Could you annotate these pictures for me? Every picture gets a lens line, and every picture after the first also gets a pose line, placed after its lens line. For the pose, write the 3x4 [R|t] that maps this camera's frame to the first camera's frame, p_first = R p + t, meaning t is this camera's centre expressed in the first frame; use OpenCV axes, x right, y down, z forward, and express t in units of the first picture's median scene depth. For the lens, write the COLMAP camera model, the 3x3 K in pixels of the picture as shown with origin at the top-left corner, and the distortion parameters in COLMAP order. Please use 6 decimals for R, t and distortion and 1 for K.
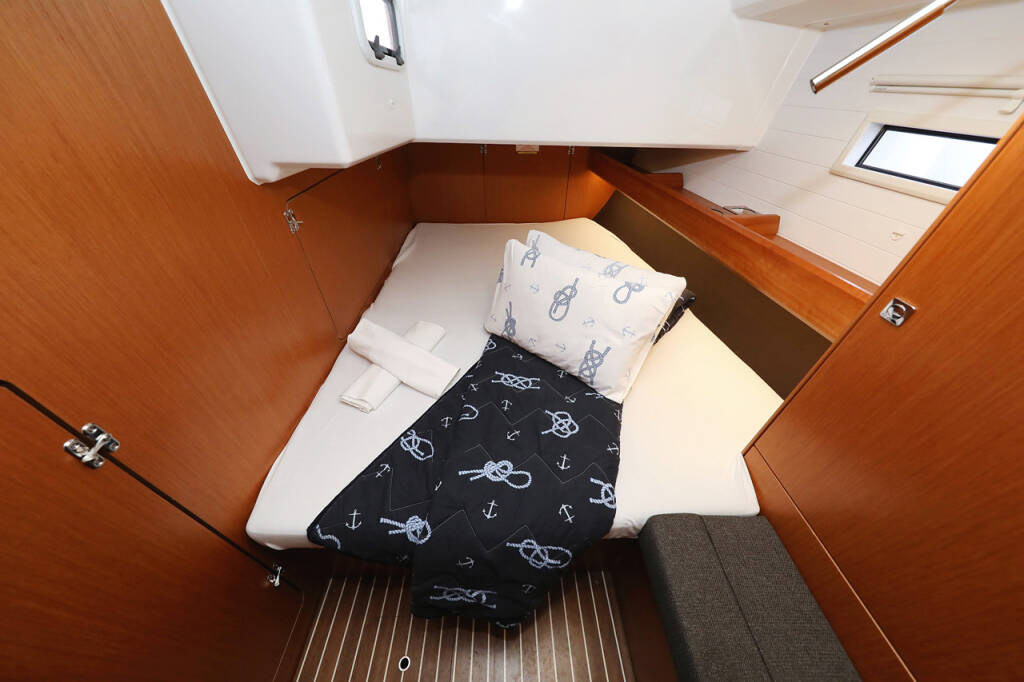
lens RADIAL K [[308.1, 0, 515.4], [0, 308.1, 342.7], [0, 0, 1]] dist [-0.001311, -0.000036]
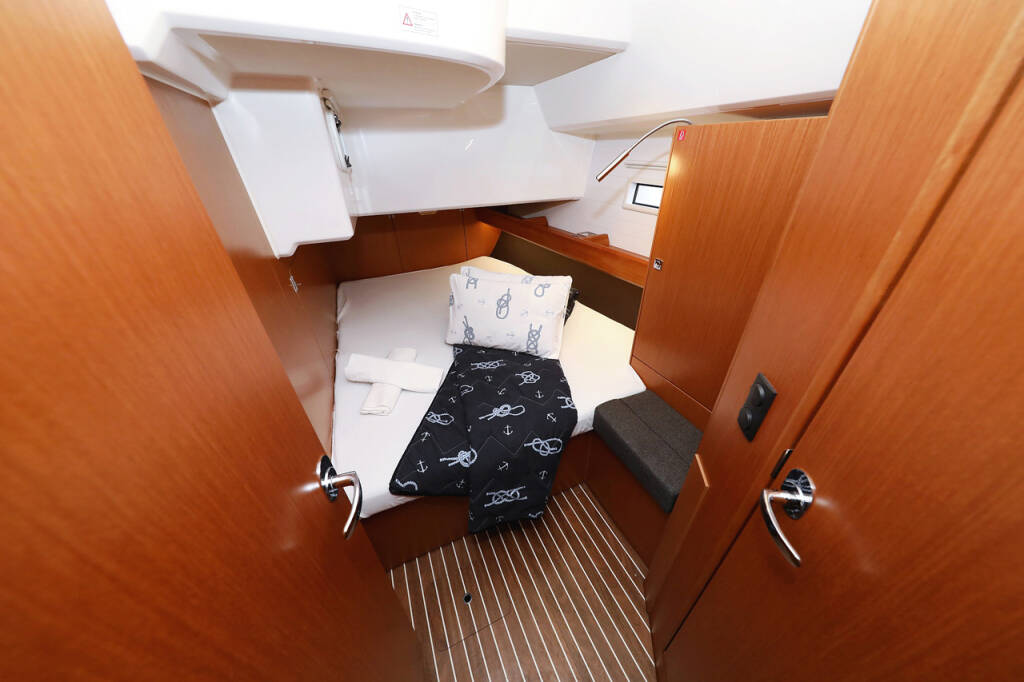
lens RADIAL K [[308.1, 0, 515.4], [0, 308.1, 342.7], [0, 0, 1]] dist [-0.001311, -0.000036]
pose [[0.920612, -0.234618, 0.312135, -0.309556], [0.274248, 0.957518, -0.089145, 0.193828], [-0.277960, 0.167670, 0.945846, -0.404467]]
